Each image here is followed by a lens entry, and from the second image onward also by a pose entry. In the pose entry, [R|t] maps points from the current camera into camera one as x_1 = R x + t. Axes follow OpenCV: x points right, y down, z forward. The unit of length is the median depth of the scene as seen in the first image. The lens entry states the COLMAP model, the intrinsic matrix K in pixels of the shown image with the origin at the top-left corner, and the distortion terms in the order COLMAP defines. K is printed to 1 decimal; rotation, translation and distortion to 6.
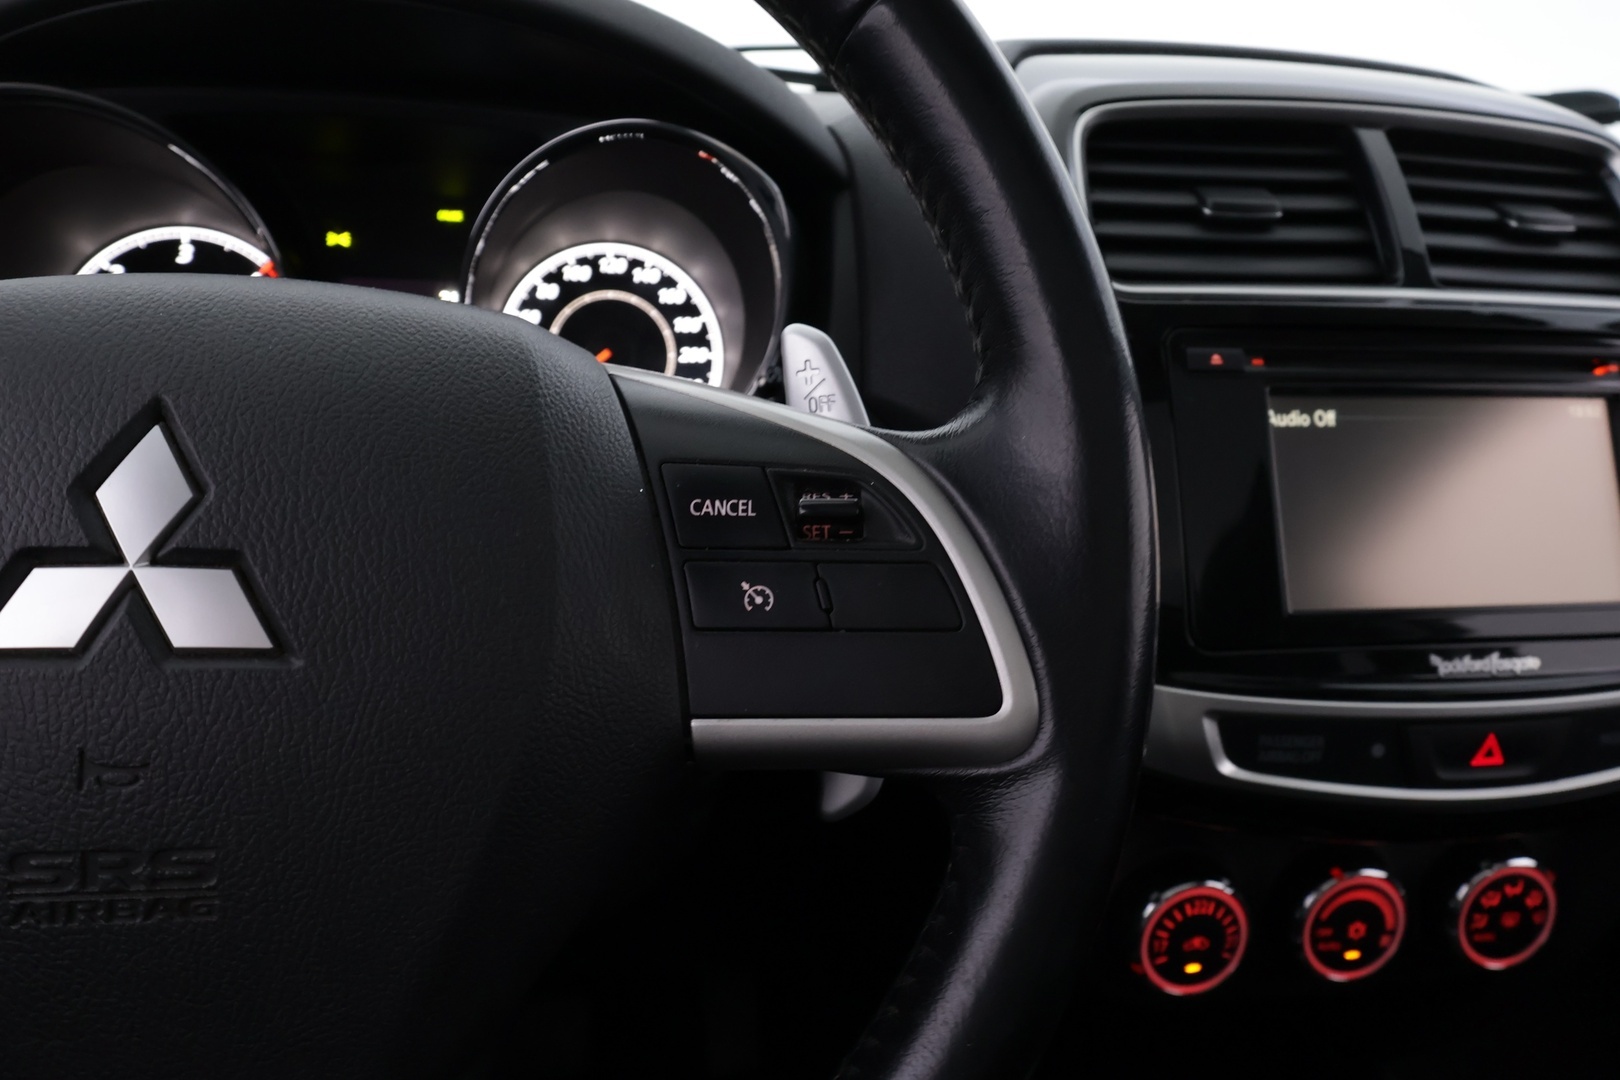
lens RADIAL K [[1113.7, 0, 808.3], [0, 1113.7, 533.0], [0, 0, 1]] dist [0.011355, -0.002643]
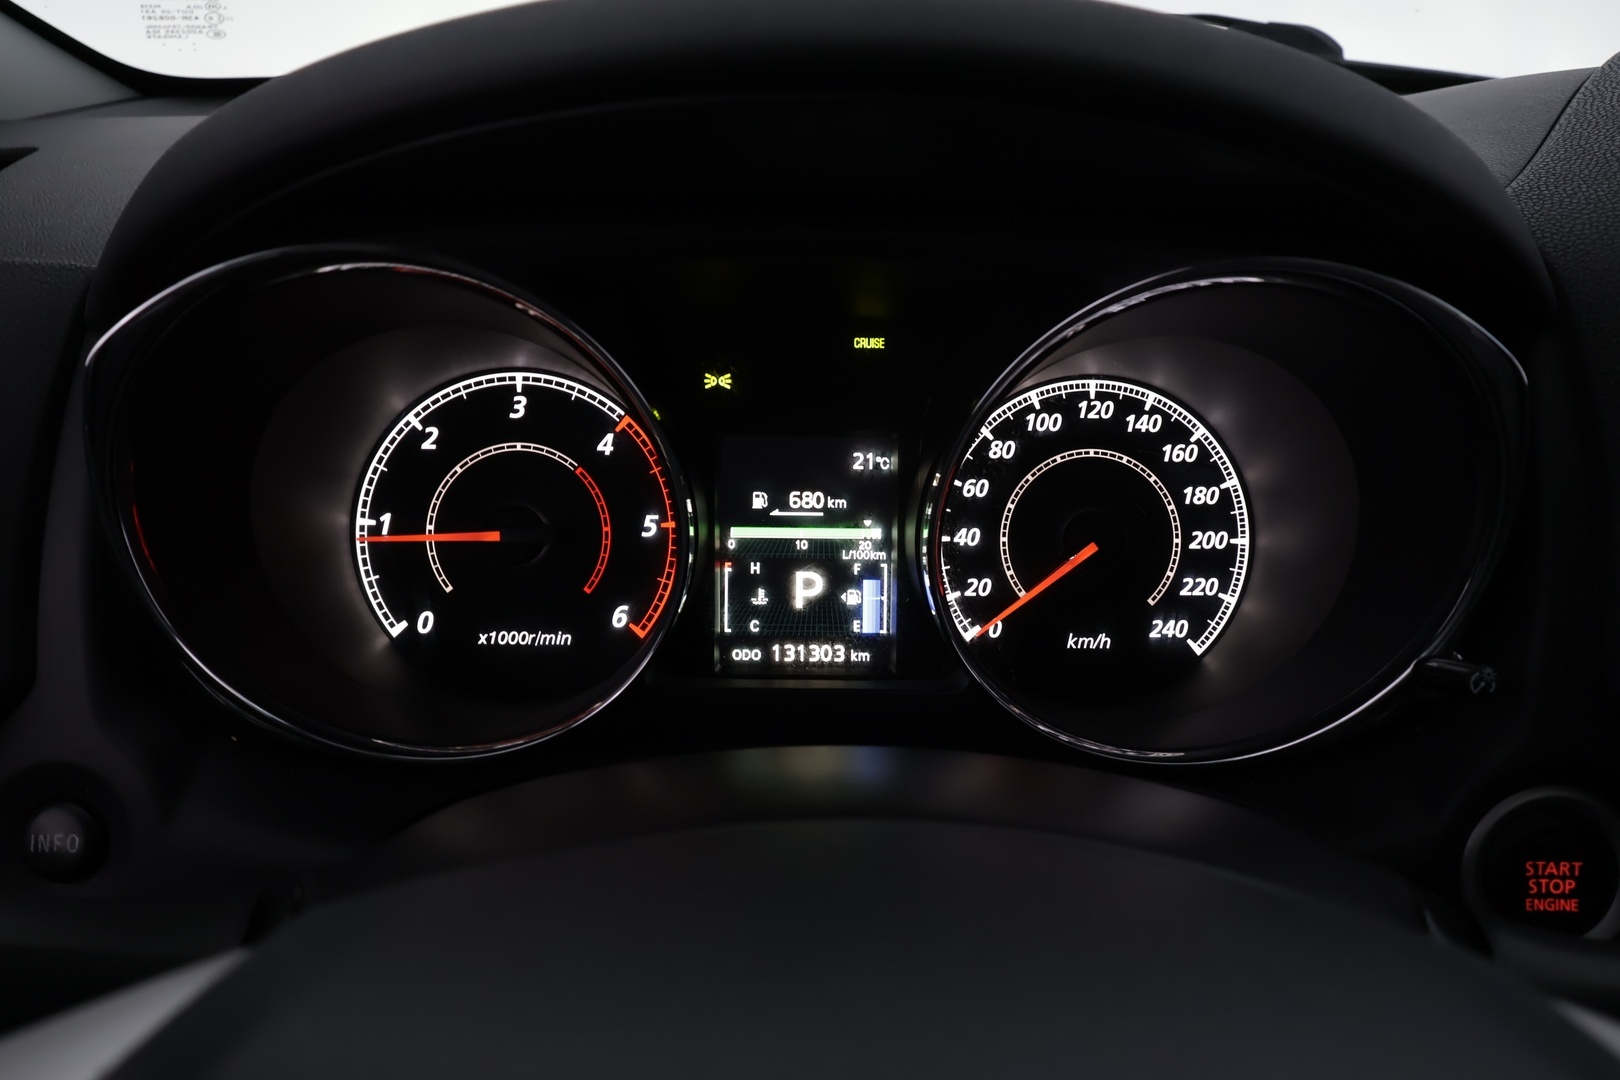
lens RADIAL K [[1113.7, 0, 809.2], [0, 1113.7, 536.1], [0, 0, 1]] dist [0.011355, -0.002643]
pose [[0.986889, 0.028216, -0.158915, -0.267909], [-0.019213, 0.998137, 0.057907, -0.223502], [0.160252, -0.054095, 0.985593, 0.329002]]
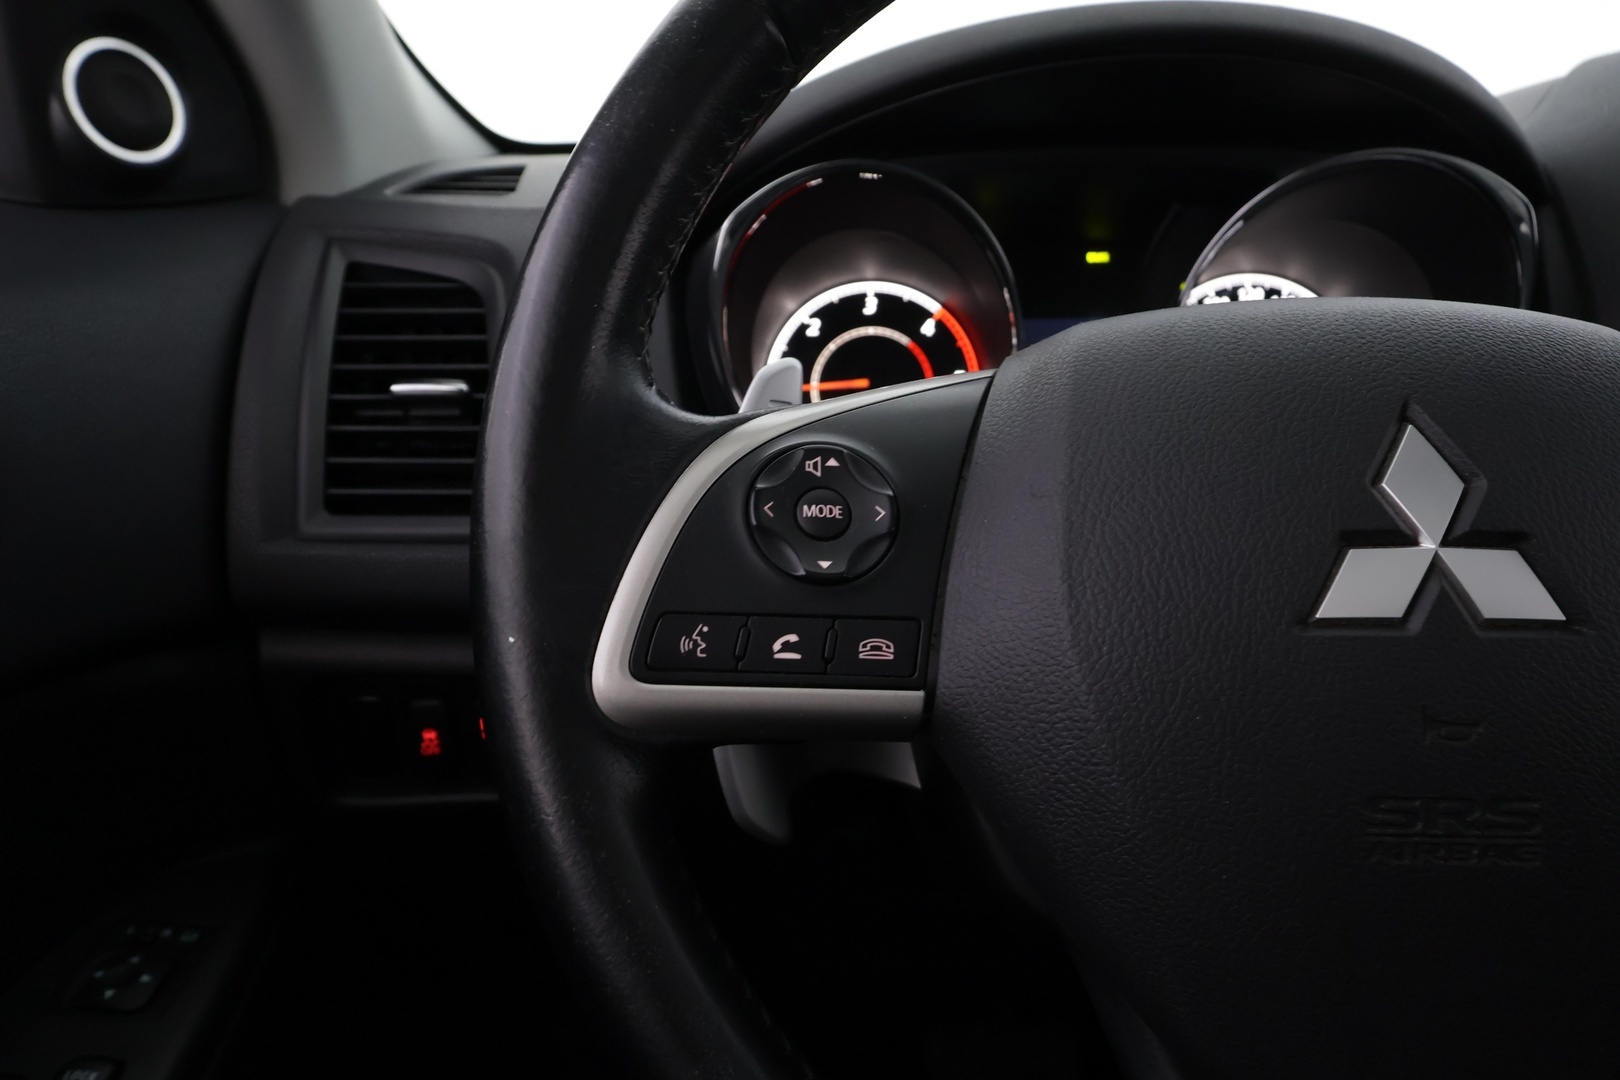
lens RADIAL K [[1113.7, 0, 809.1], [0, 1113.7, 531.9], [0, 0, 1]] dist [0.011355, -0.002643]
pose [[0.981696, -0.015551, -0.189819, -0.433049], [0.007352, 0.999012, -0.043823, 0.025528], [0.190313, 0.041625, 0.980841, -0.098620]]
